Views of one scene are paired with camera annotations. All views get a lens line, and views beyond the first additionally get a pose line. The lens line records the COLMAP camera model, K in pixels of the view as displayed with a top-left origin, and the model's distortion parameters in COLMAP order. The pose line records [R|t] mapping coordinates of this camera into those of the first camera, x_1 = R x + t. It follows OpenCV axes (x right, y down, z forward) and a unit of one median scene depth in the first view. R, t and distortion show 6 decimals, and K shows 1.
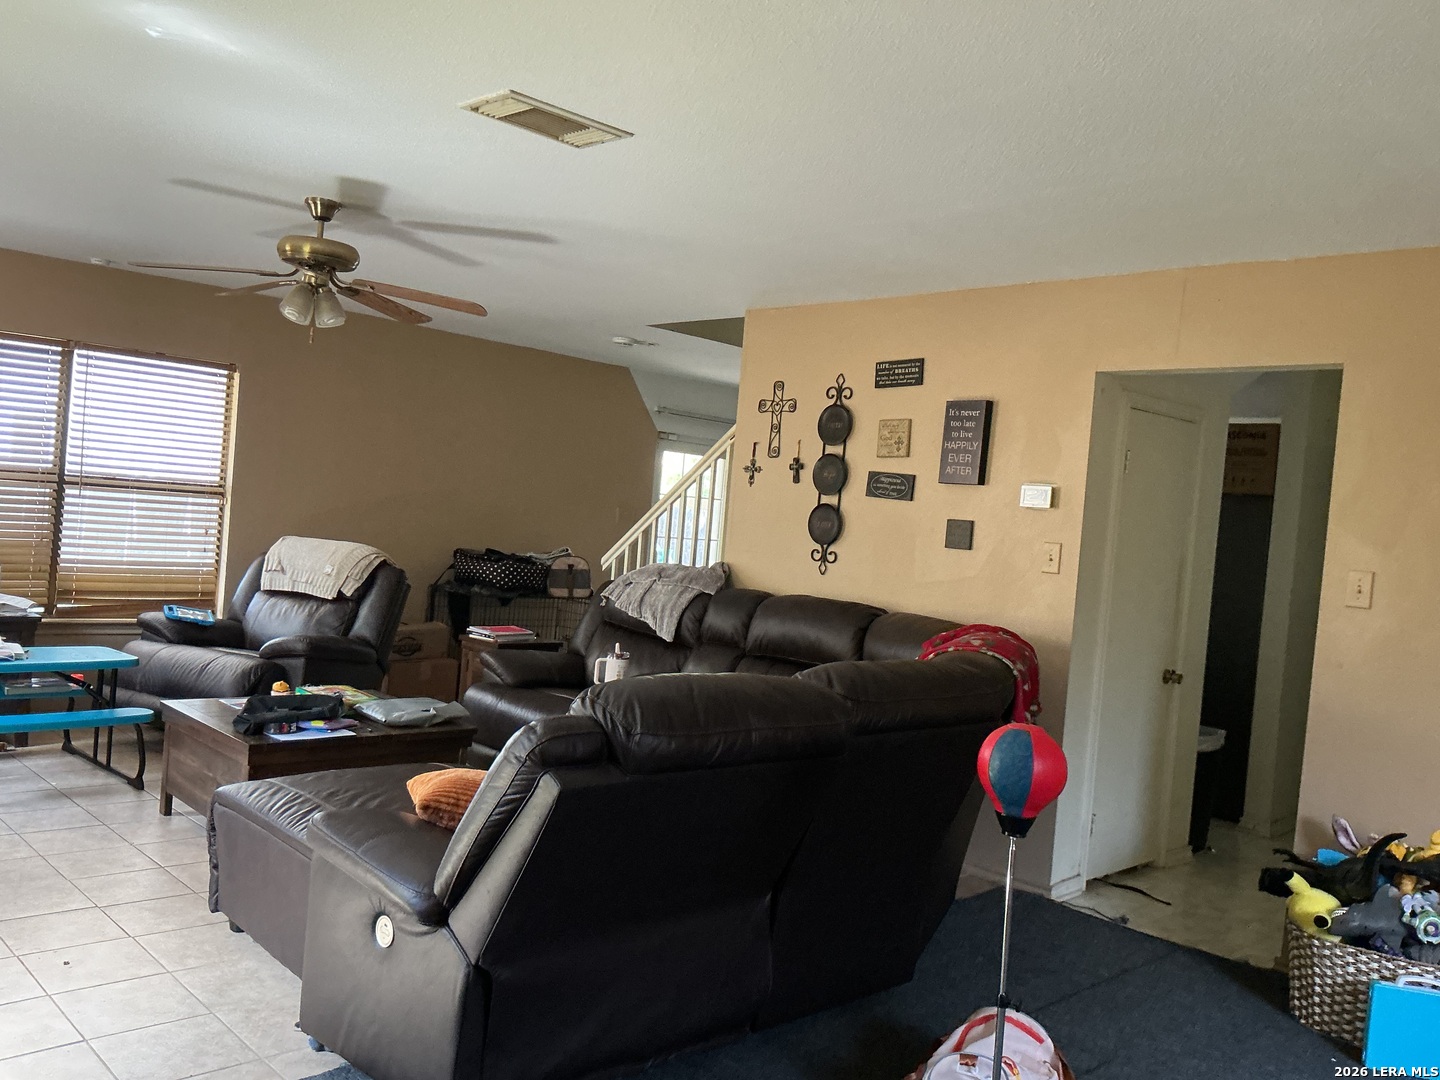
lens RADIAL K [[1192.3, 0, 720.0], [0, 1192.3, 540.0], [0, 0, 1]] dist [0.173363, -0.372027]
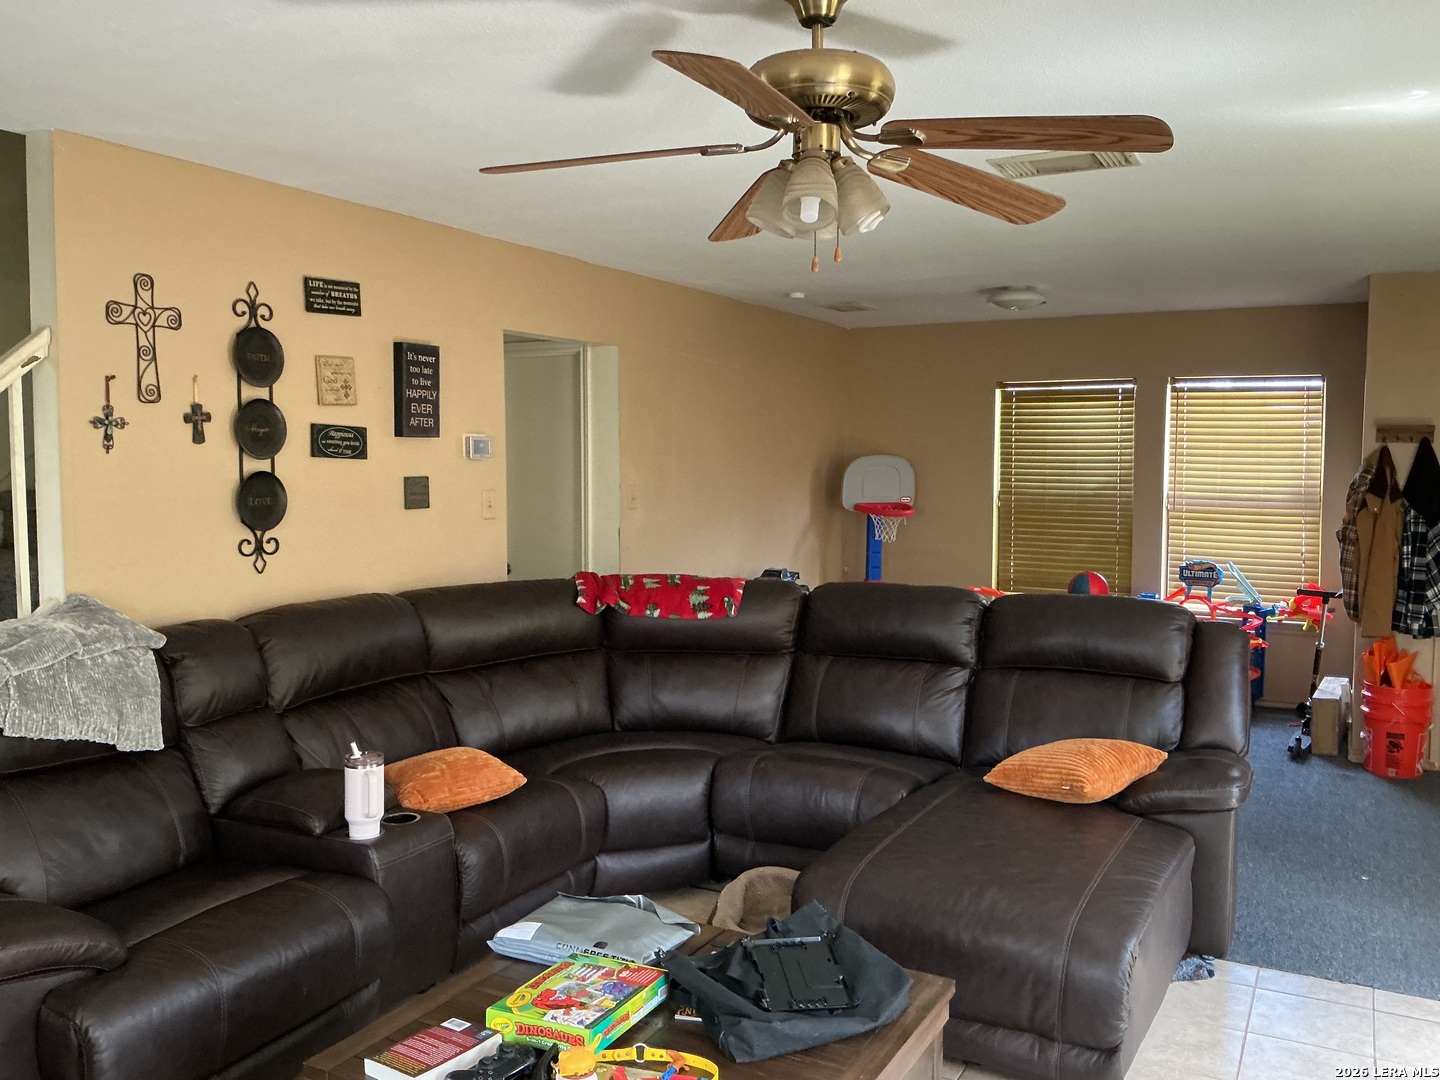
lens RADIAL K [[1192.3, 0, 720.0], [0, 1192.3, 540.0], [0, 0, 1]] dist [0.173363, -0.372027]
pose [[-0.314665, -0.156014, 0.936293, -0.672881], [-0.006884, 0.986749, 0.162108, -0.109175], [-0.949178, 0.044564, -0.311570, 0.984959]]
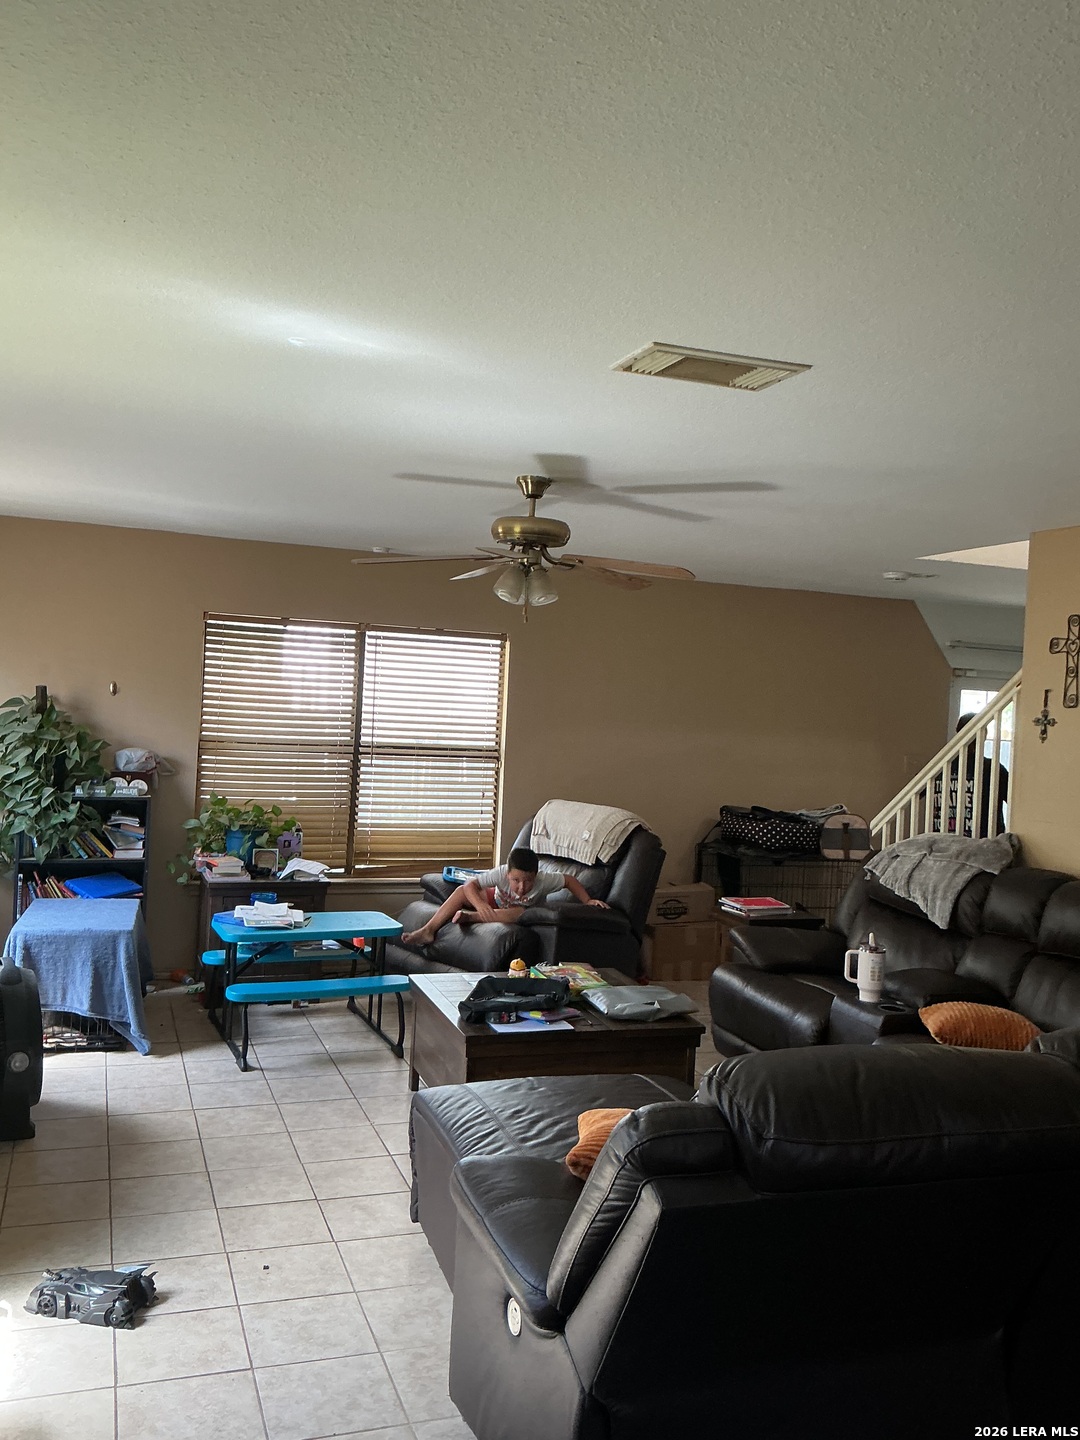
lens RADIAL K [[1192.3, 0, 540.0], [0, 1192.3, 720.0], [0, 0, 1]] dist [0.173363, -0.372027]
pose [[0.913732, -0.032884, -0.404985, 0.053079], [0.017095, 0.998948, -0.042544, -0.033534], [0.405958, 0.031951, 0.913333, 0.095614]]
